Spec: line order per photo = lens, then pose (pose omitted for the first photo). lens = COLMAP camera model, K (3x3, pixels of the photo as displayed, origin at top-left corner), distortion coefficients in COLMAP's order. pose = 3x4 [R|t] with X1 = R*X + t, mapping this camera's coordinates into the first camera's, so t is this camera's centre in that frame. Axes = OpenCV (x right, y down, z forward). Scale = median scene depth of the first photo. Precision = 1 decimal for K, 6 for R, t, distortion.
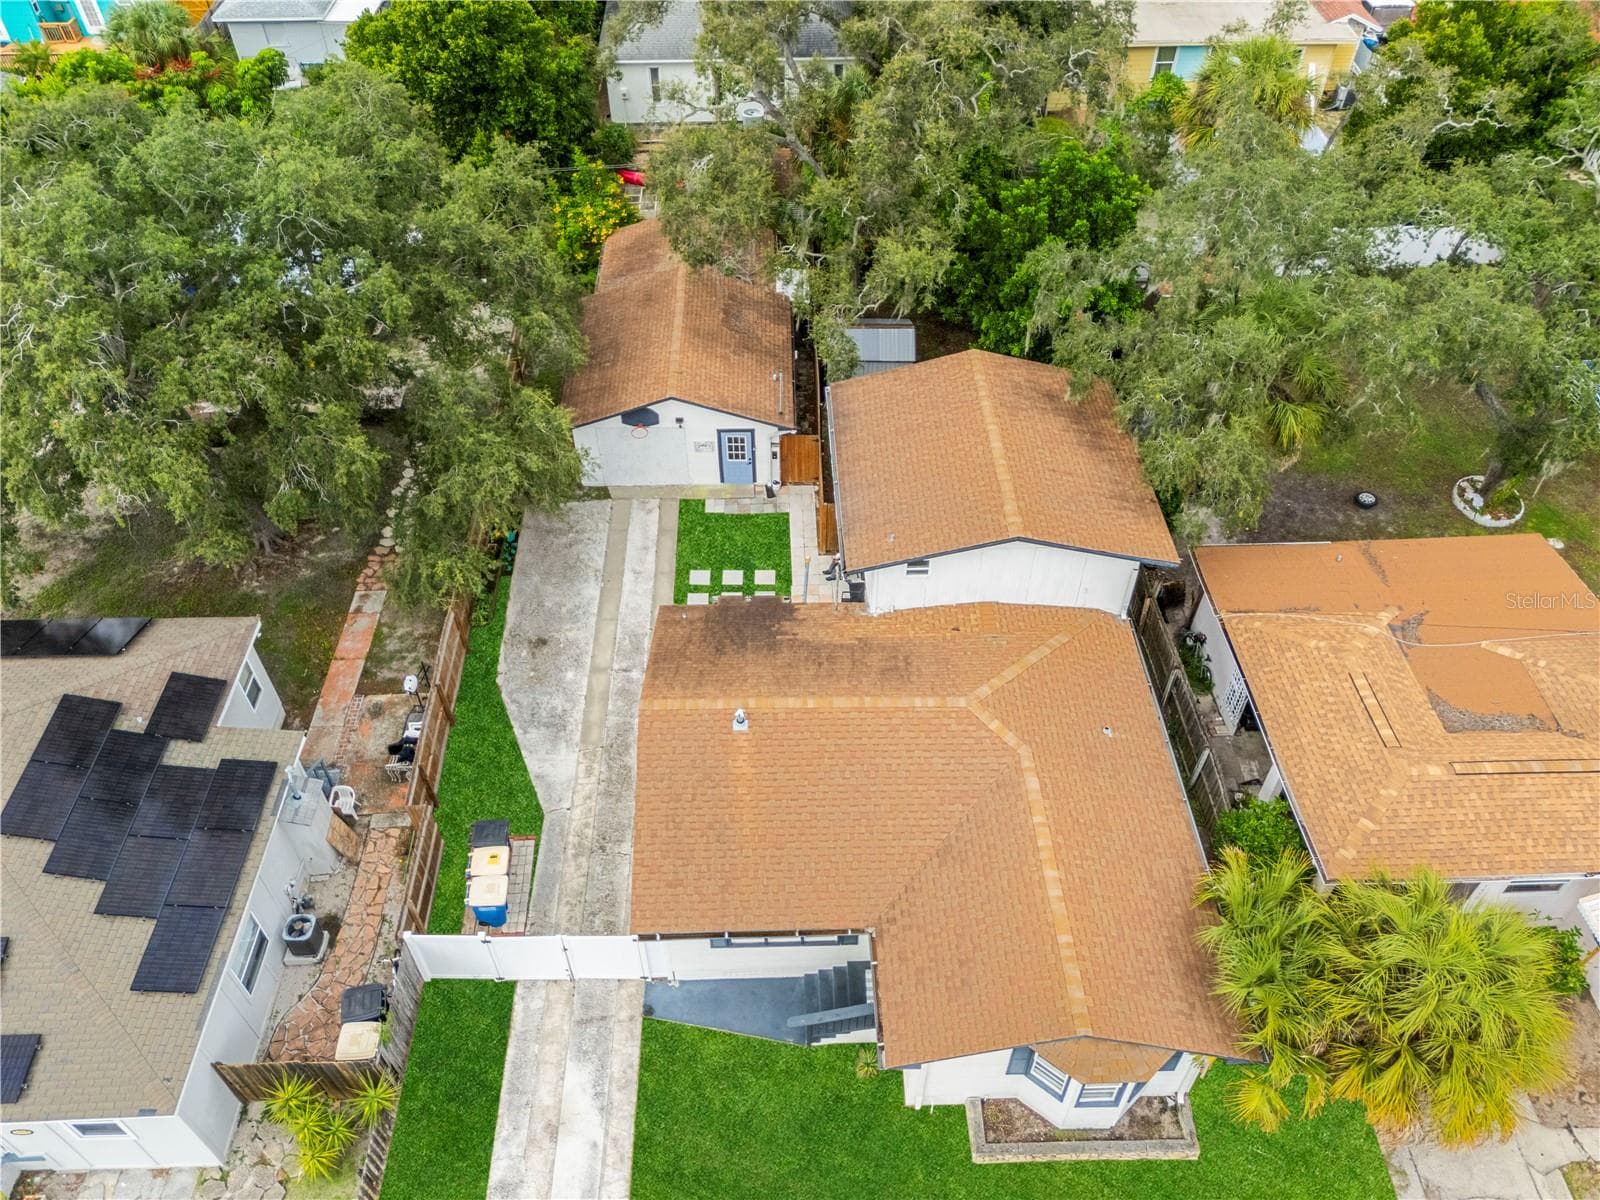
lens RADIAL K [[1192.2, 0, 773.7], [0, 1192.2, 599.4], [0, 0, 1]] dist [0.106076, -0.087602]
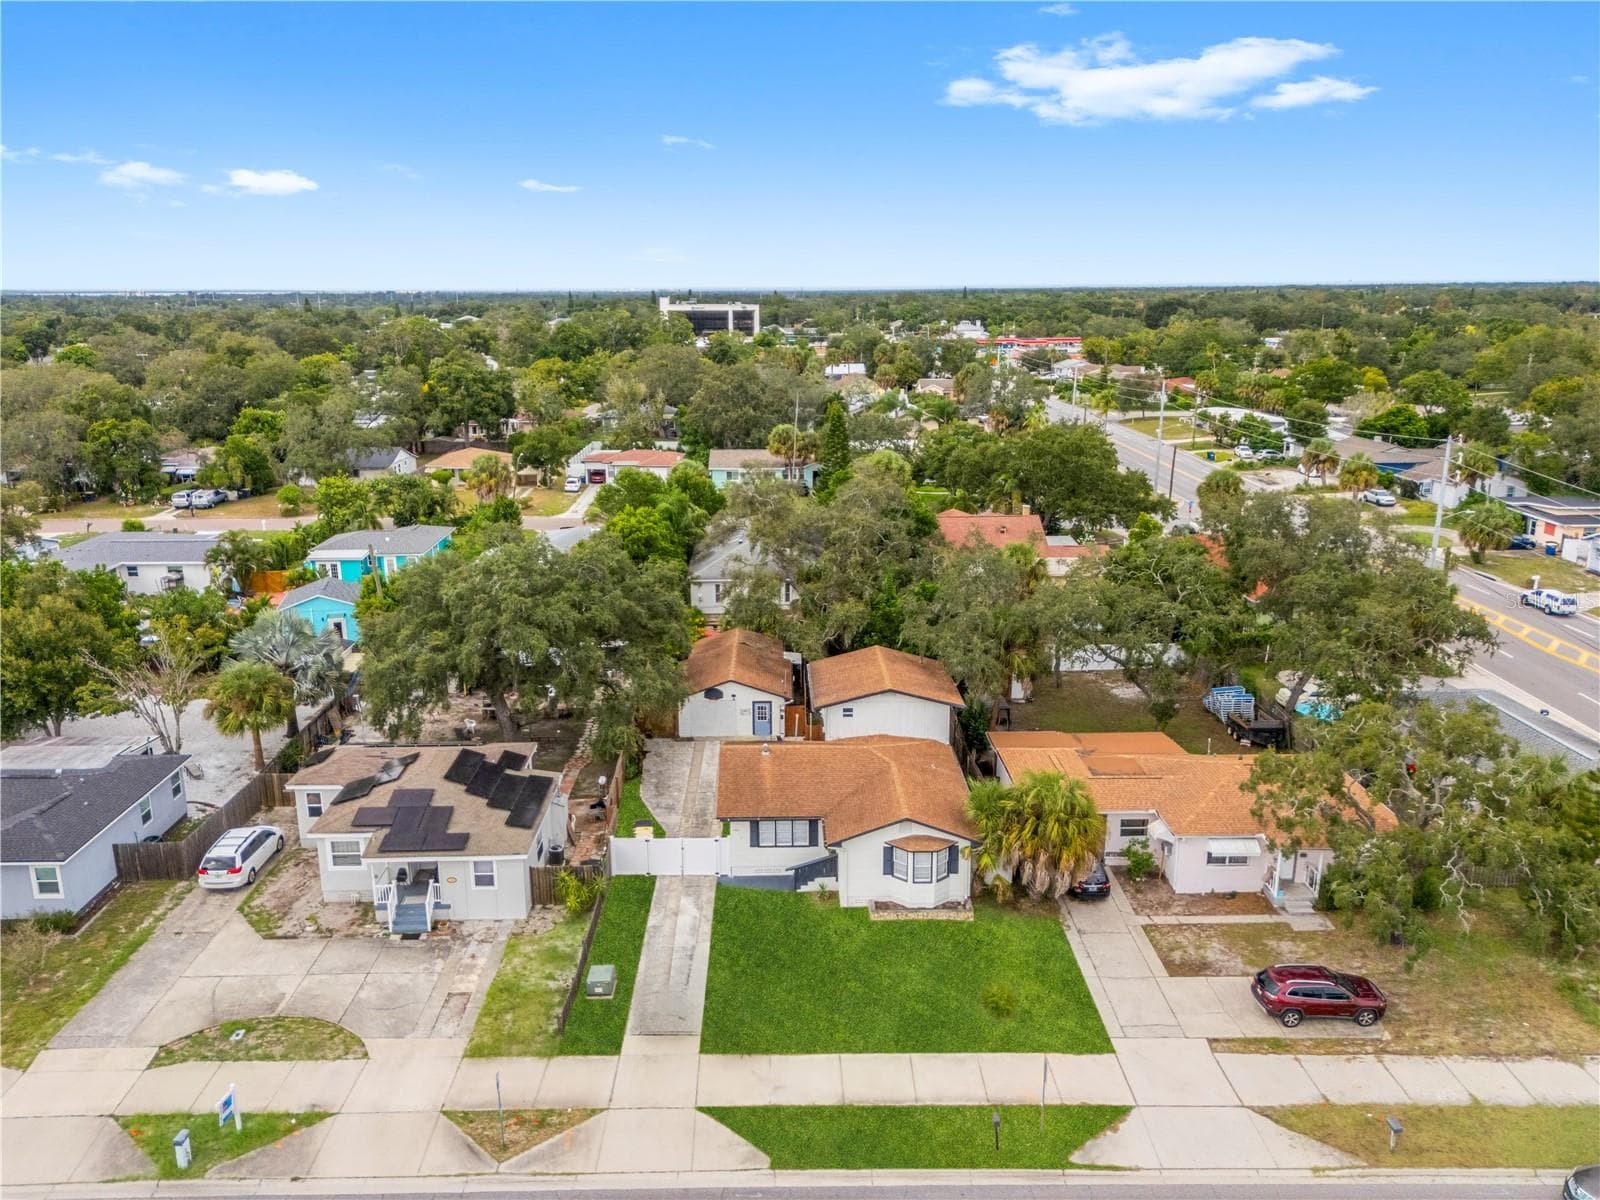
lens RADIAL K [[1192.2, 0, 773.7], [0, 1192.2, 599.4], [0, 0, 1]] dist [0.106076, -0.087602]
pose [[0.999908, 0.000589, -0.013528, 0.015984], [-0.007361, 0.862164, -0.506576, 0.833016], [0.011365, 0.506629, 0.862089, -0.900415]]
